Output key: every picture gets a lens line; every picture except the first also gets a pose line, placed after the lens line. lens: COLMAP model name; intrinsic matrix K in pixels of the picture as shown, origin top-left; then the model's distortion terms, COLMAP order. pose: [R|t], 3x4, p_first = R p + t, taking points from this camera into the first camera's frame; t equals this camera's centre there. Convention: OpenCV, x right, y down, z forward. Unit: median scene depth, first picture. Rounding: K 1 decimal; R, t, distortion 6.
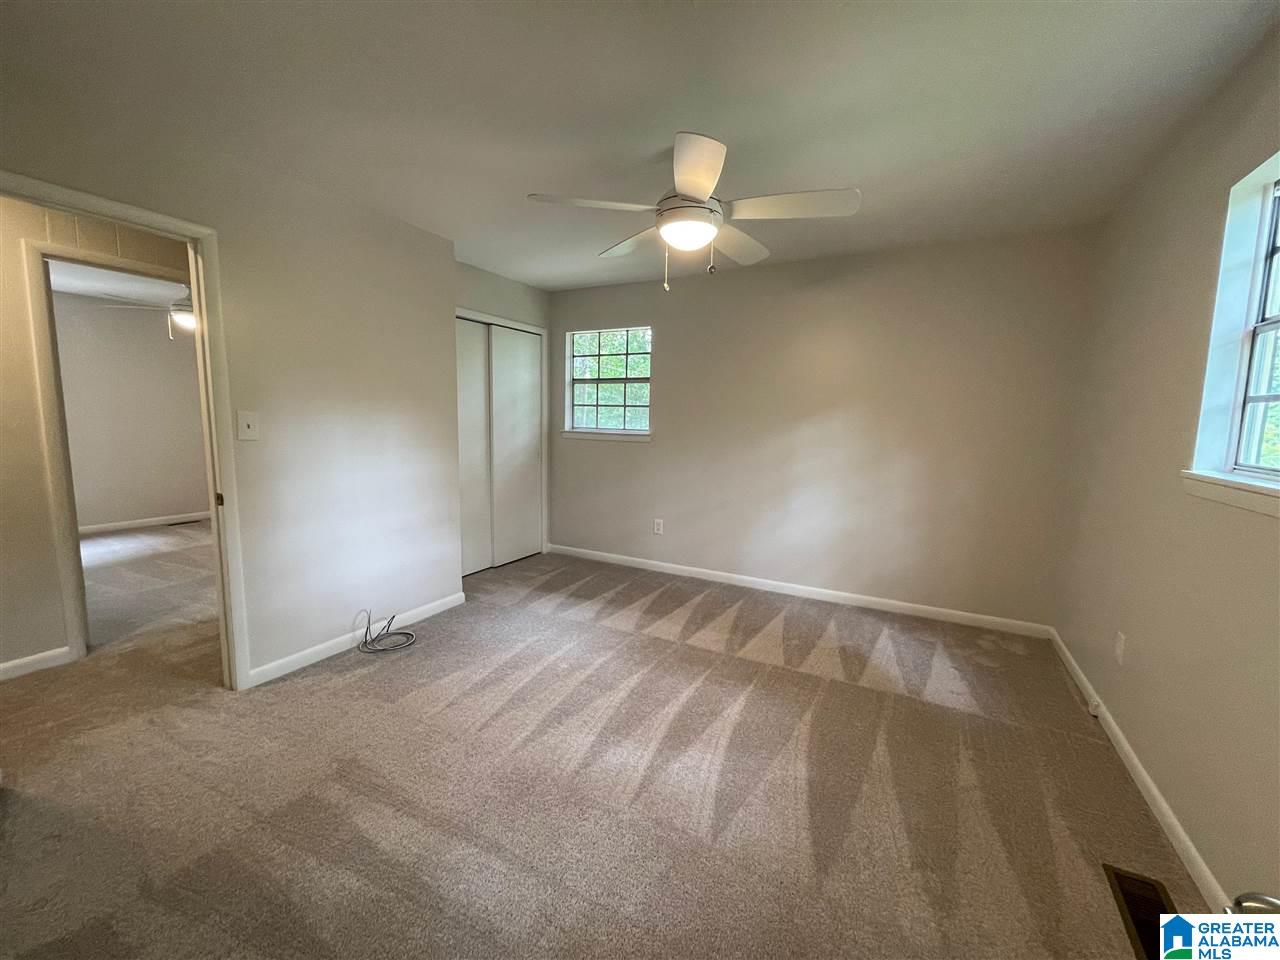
lens RADIAL K [[516.4, 0, 635.9], [0, 516.4, 476.0], [0, 0, 1]] dist [0.000953, -0.000244]
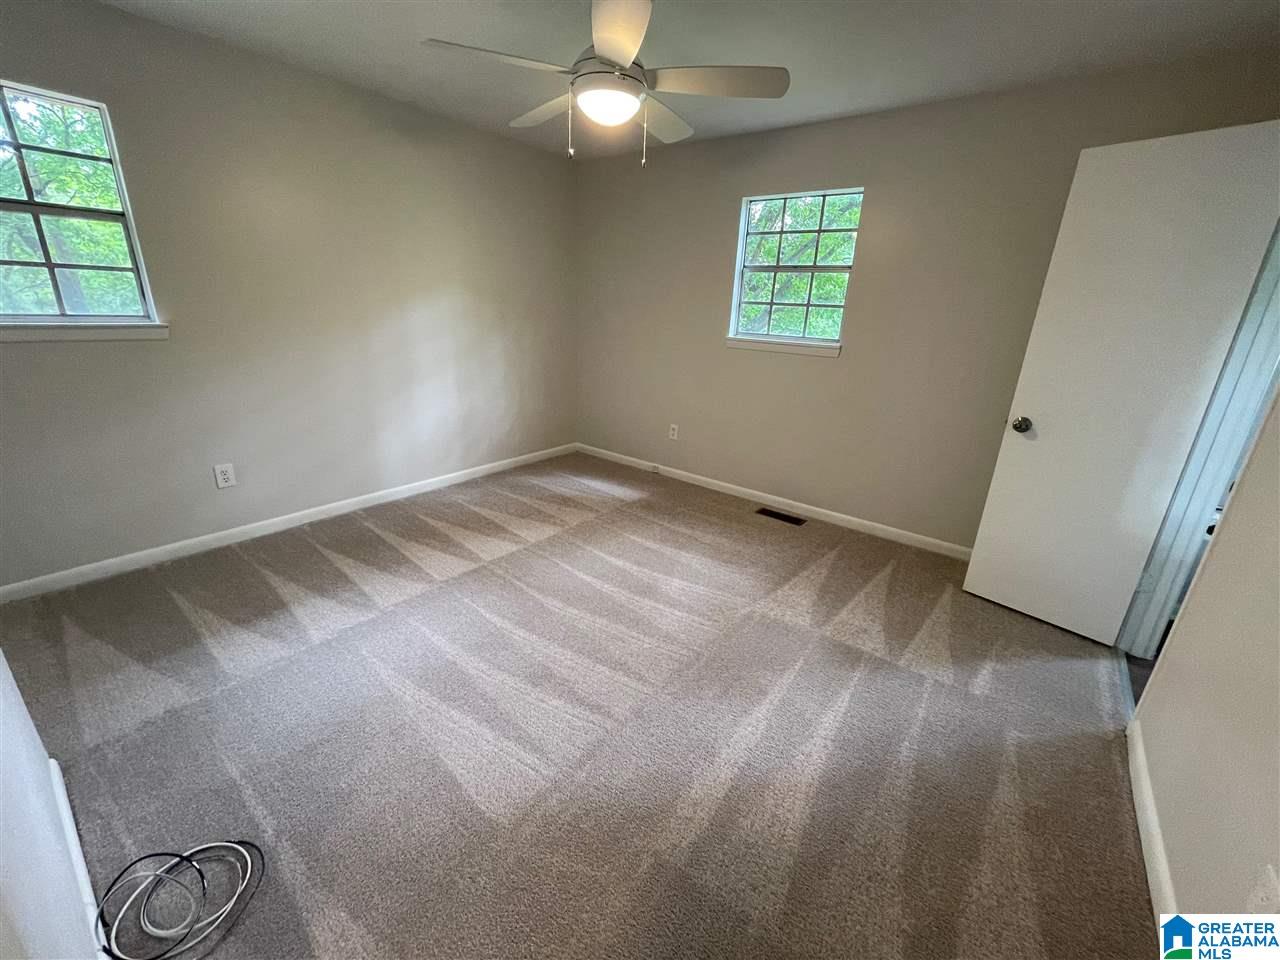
lens RADIAL K [[516.4, 0, 635.9], [0, 516.4, 476.0], [0, 0, 1]] dist [0.000953, -0.000244]
pose [[0.179230, -0.320965, 0.929977, -0.615700], [0.082796, 0.946852, 0.310832, -0.075715], [-0.980317, 0.021288, 0.196279, 0.525481]]
